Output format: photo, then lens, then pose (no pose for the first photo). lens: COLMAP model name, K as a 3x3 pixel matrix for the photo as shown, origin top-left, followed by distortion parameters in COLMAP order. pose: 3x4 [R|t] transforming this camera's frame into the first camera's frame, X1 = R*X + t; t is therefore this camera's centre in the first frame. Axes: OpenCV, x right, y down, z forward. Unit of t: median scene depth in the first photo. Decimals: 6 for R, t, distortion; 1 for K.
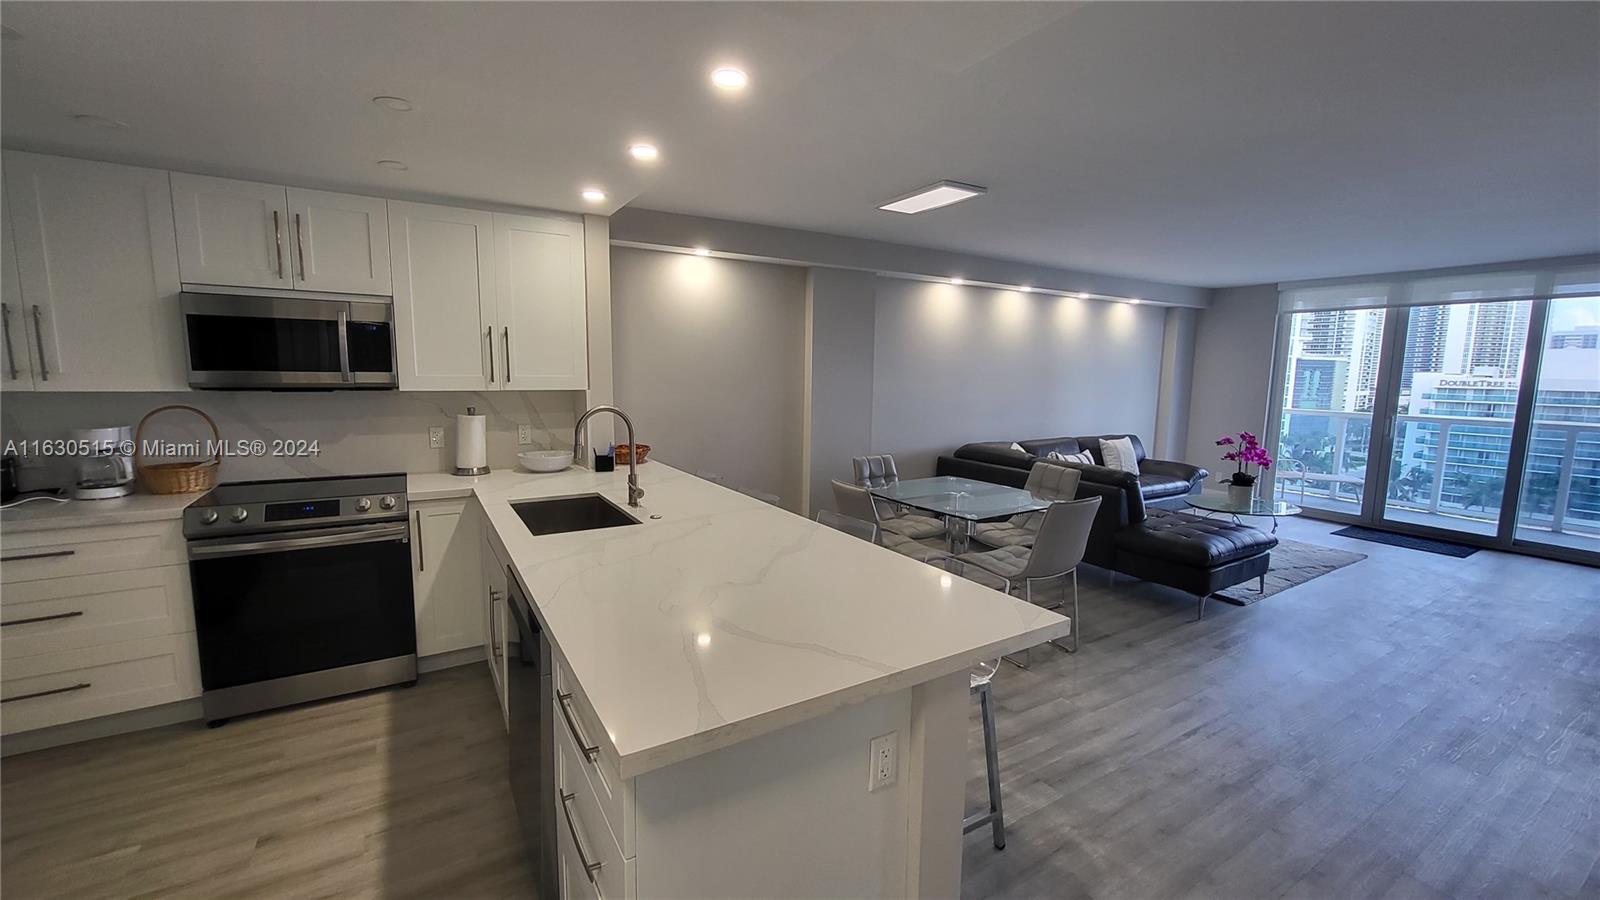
lens RADIAL K [[634.4, 0, 792.8], [0, 634.4, 448.3], [0, 0, 1]] dist [0.000601, -0.000230]
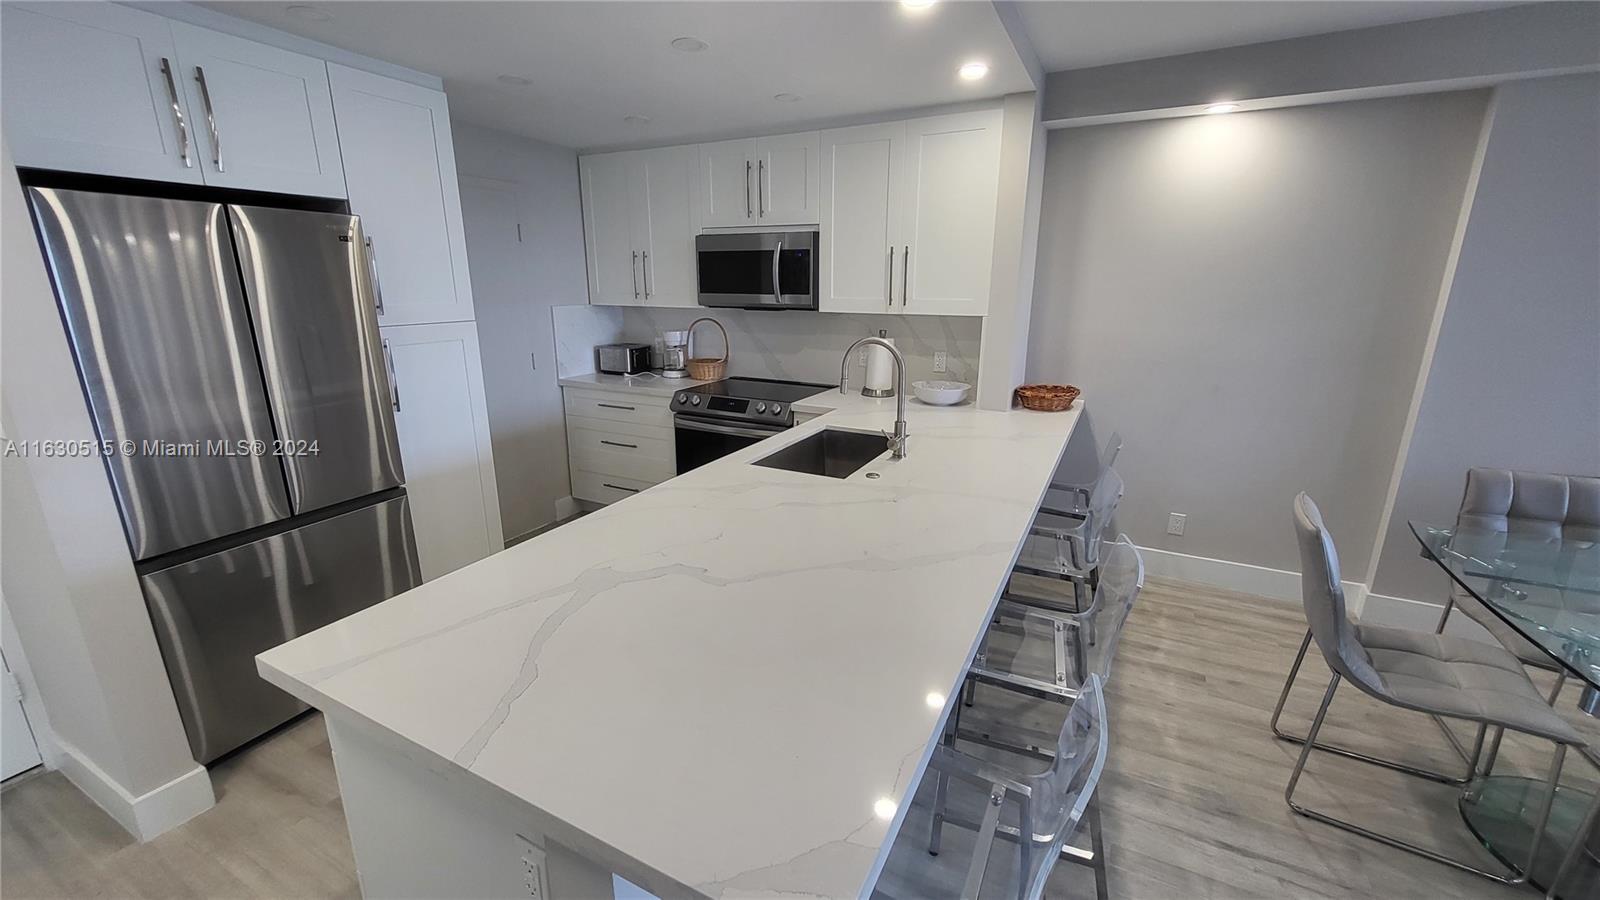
lens RADIAL K [[634.4, 0, 792.8], [0, 634.4, 448.3], [0, 0, 1]] dist [0.000601, -0.000230]
pose [[0.518680, 0.207226, -0.829475, 0.313159], [-0.100305, 0.978231, 0.181668, -0.051224], [0.849064, -0.011027, 0.528174, 0.351965]]
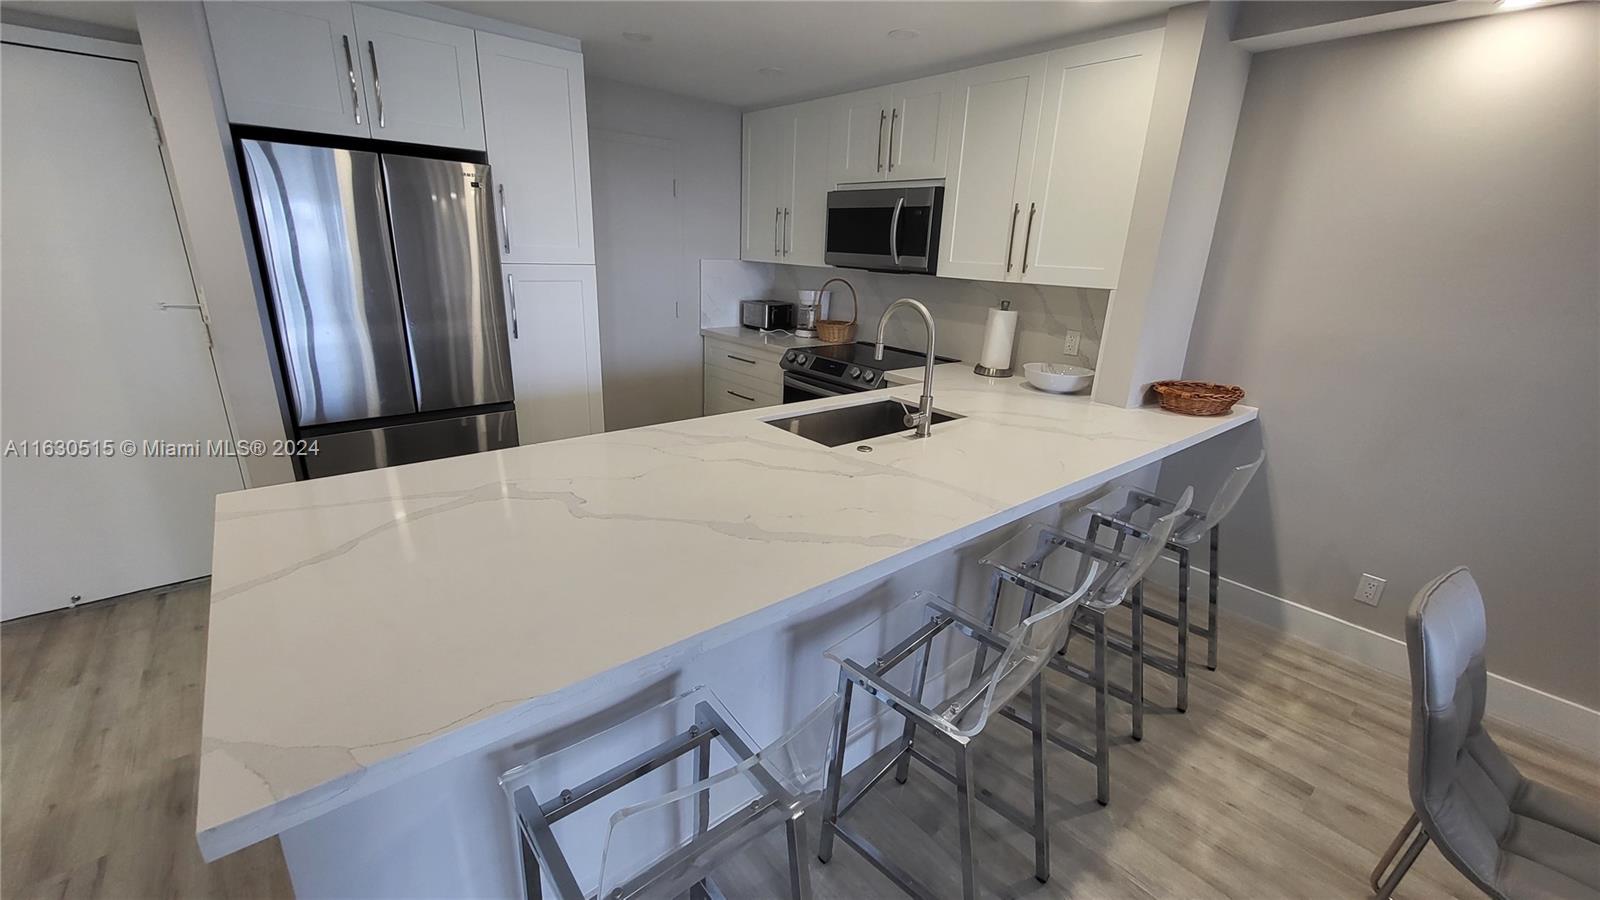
lens RADIAL K [[636.6, 0, 794.3], [0, 636.6, 447.3], [0, 0, 1]] dist [0.001879, -0.000543]
pose [[0.154903, 0.292772, -0.943552, 0.371671], [-0.158751, 0.950045, 0.268725, -0.064460], [0.975091, 0.108163, 0.193643, 0.578477]]
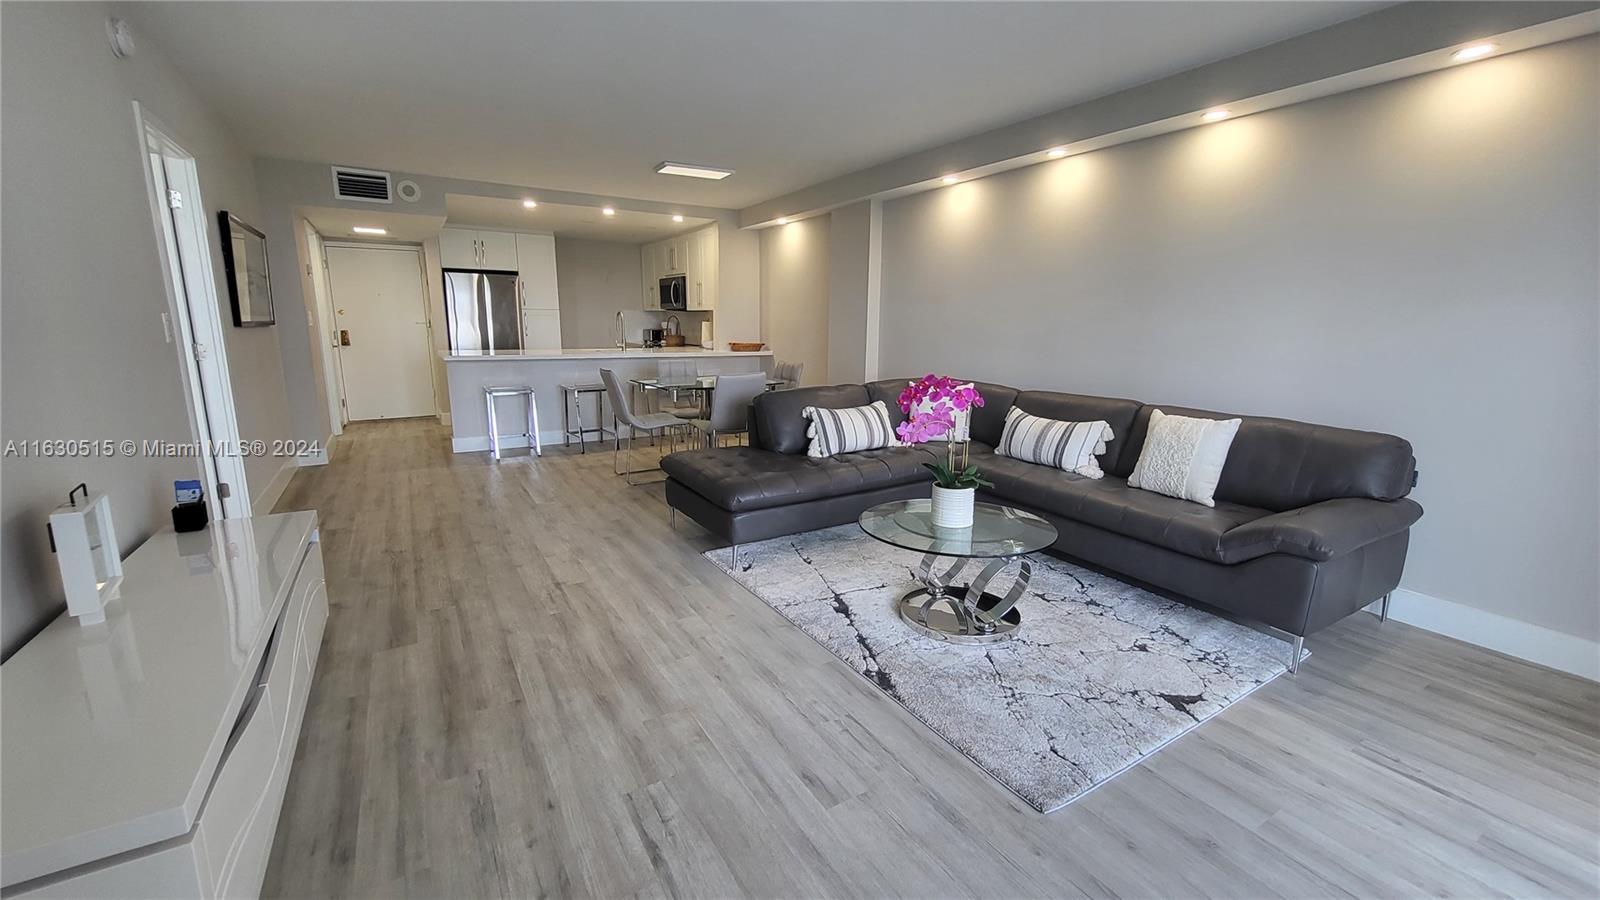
lens RADIAL K [[634.4, 0, 792.8], [0, 634.4, 448.3], [0, 0, 1]] dist [0.000601, -0.000230]
pose [[-0.000573, 0.181591, -0.983374, 1.899835], [-0.133072, 0.974615, 0.180051, -0.064268], [0.991106, 0.130963, 0.023606, 1.366357]]
